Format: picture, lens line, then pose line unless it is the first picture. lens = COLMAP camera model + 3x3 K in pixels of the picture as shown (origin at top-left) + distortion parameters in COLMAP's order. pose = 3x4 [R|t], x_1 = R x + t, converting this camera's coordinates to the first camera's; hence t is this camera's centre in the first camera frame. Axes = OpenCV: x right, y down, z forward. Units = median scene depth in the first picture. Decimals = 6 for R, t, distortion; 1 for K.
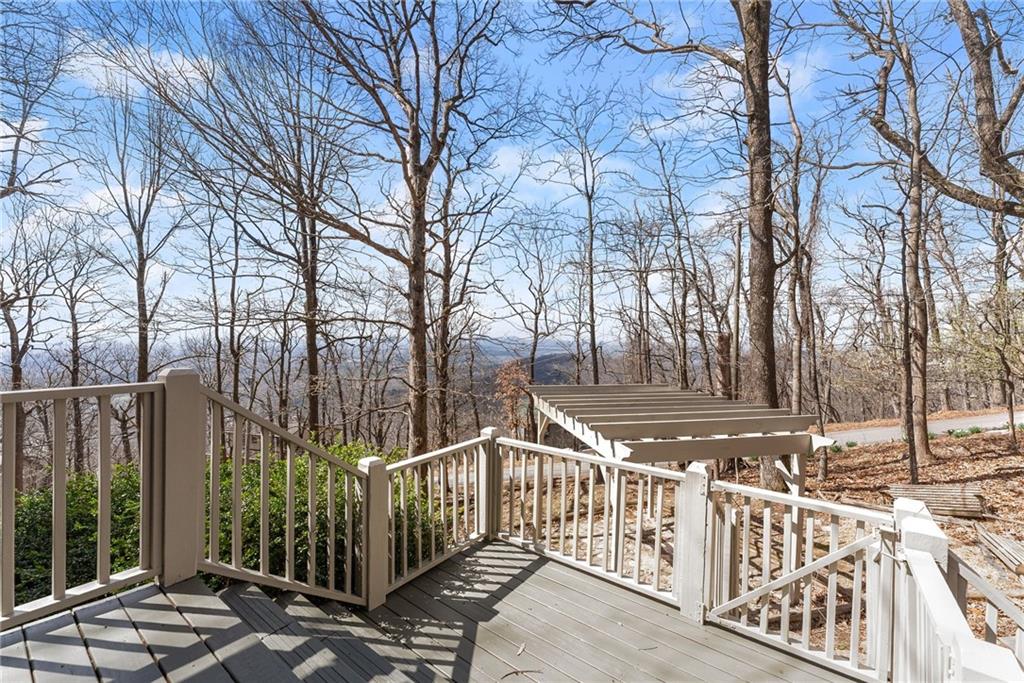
lens RADIAL K [[405.2, 0, 510.4], [0, 405.2, 342.2], [0, 0, 1]] dist [-0.011236, 0.000311]
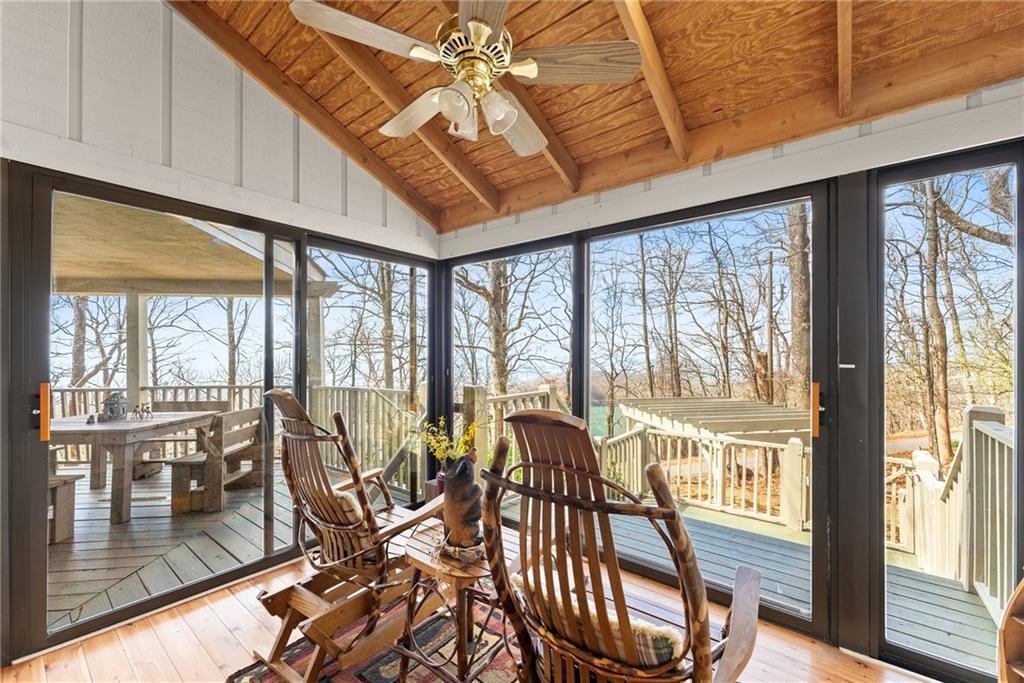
lens RADIAL K [[405.2, 0, 507.9], [0, 405.2, 349.5], [0, 0, 1]] dist [-0.011236, 0.000311]
pose [[0.999206, -0.012205, -0.037920, -0.112110], [0.011225, 0.999600, -0.025946, -0.007000], [0.038221, 0.025500, 0.998944, -0.125352]]
